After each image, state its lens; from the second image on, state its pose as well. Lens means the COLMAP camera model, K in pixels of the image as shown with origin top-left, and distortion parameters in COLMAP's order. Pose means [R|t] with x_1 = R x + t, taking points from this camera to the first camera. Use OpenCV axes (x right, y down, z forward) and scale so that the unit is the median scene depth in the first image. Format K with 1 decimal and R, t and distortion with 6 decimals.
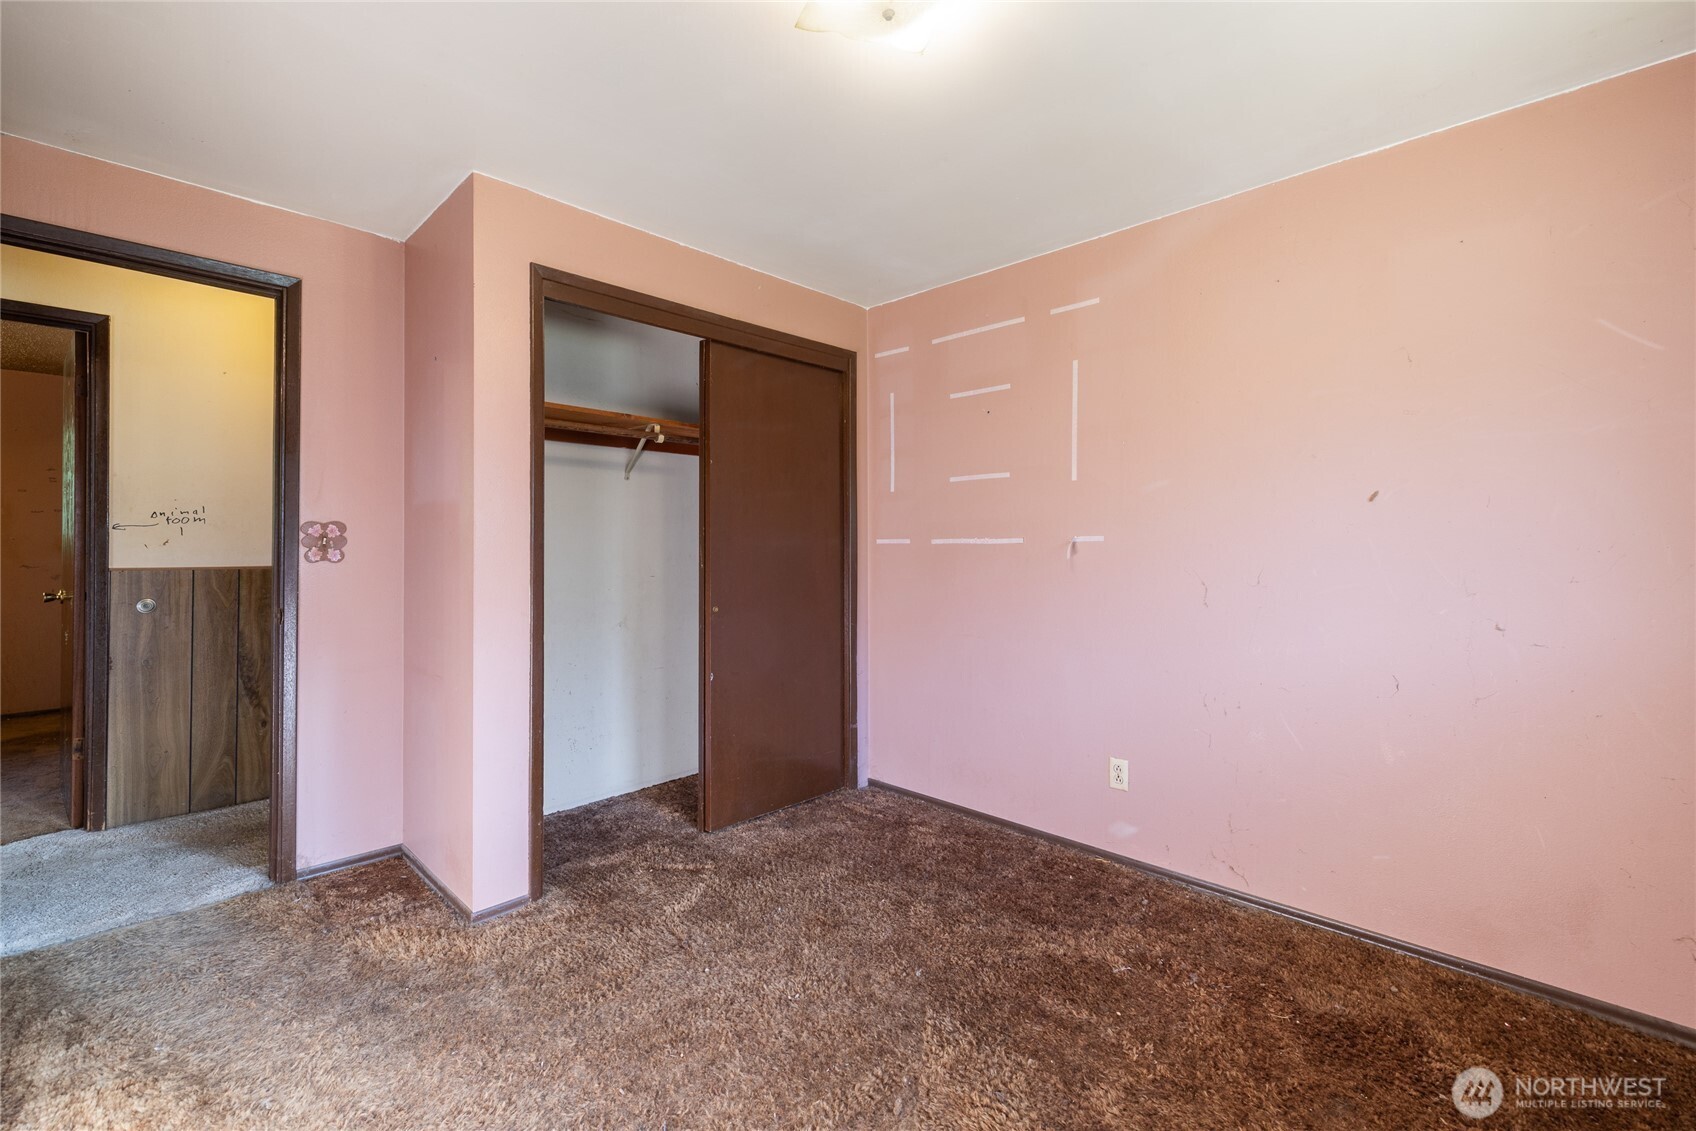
lens RADIAL K [[714.5, 0, 830.4], [0, 714.5, 558.4], [0, 0, 1]] dist [0.003447, 0.000962]
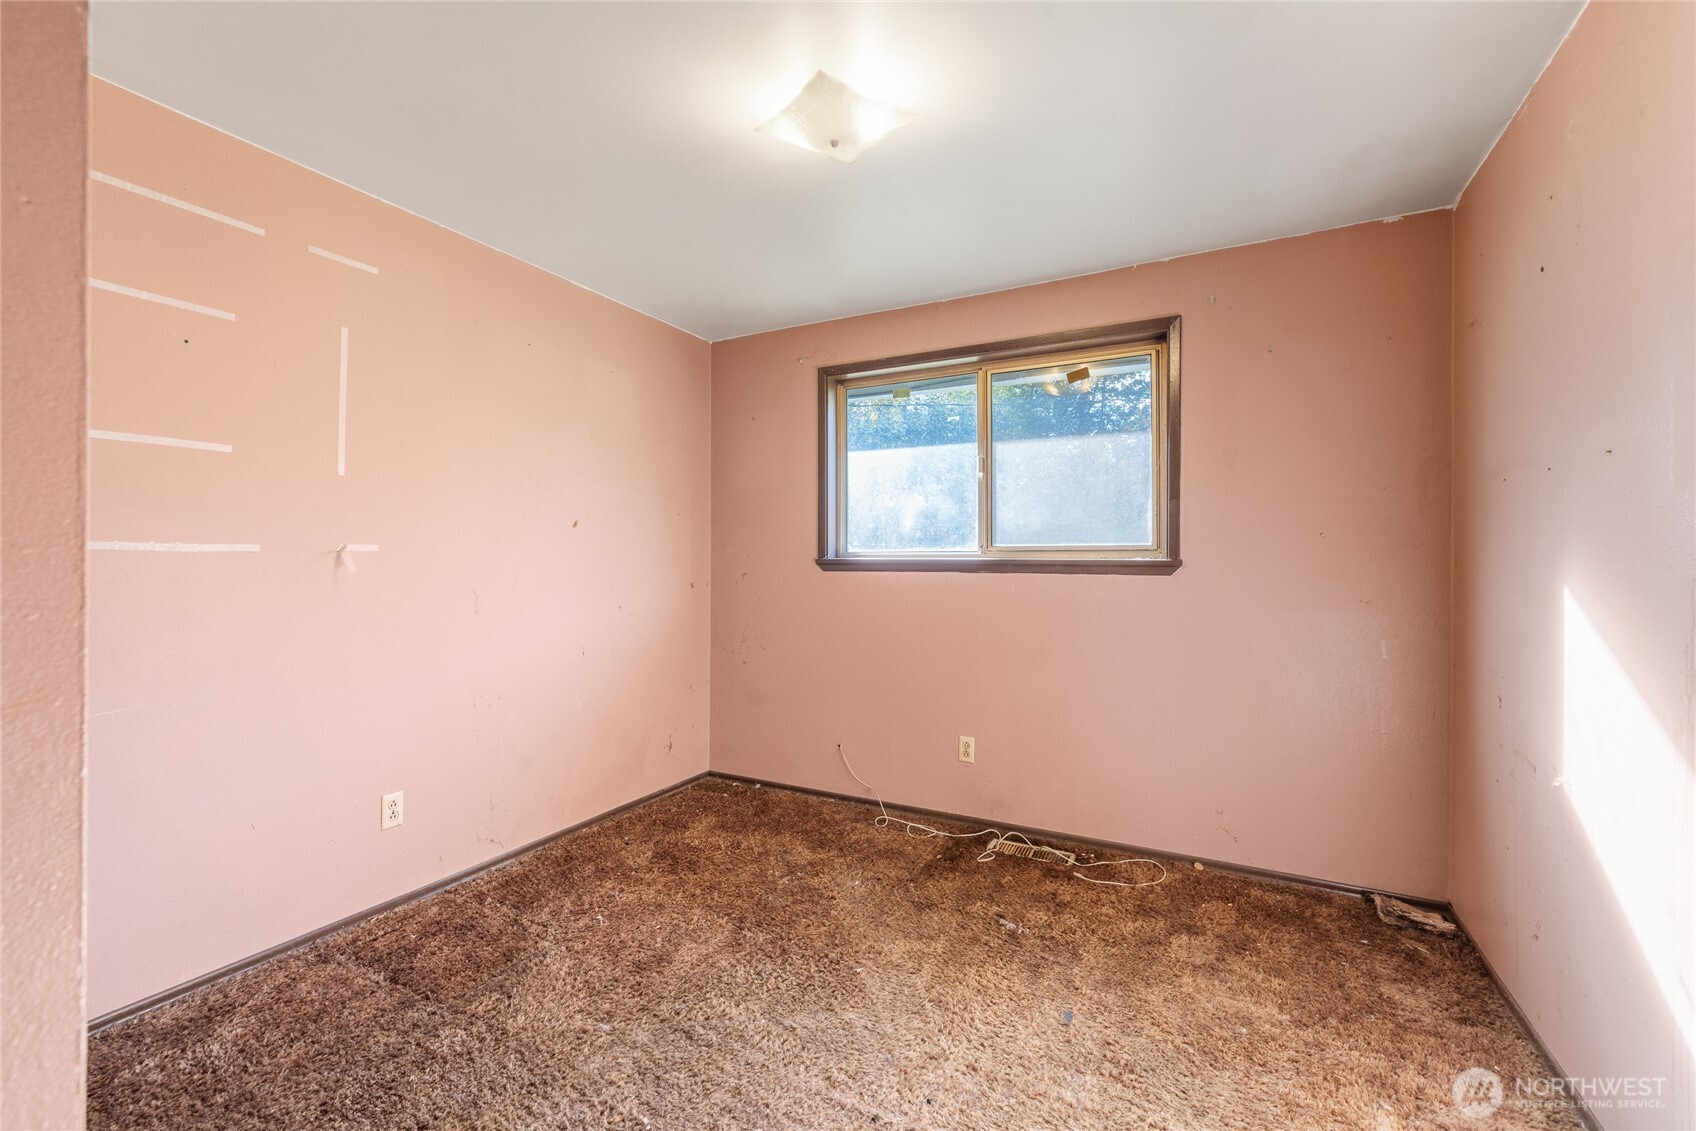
lens RADIAL K [[714.5, 0, 830.4], [0, 714.5, 558.4], [0, 0, 1]] dist [0.003447, 0.000962]
pose [[-0.277441, -0.006632, 0.960720, -0.592496], [-0.002478, 0.999978, 0.006188, -0.021419], [-0.960739, -0.000664, -0.277451, 0.695037]]
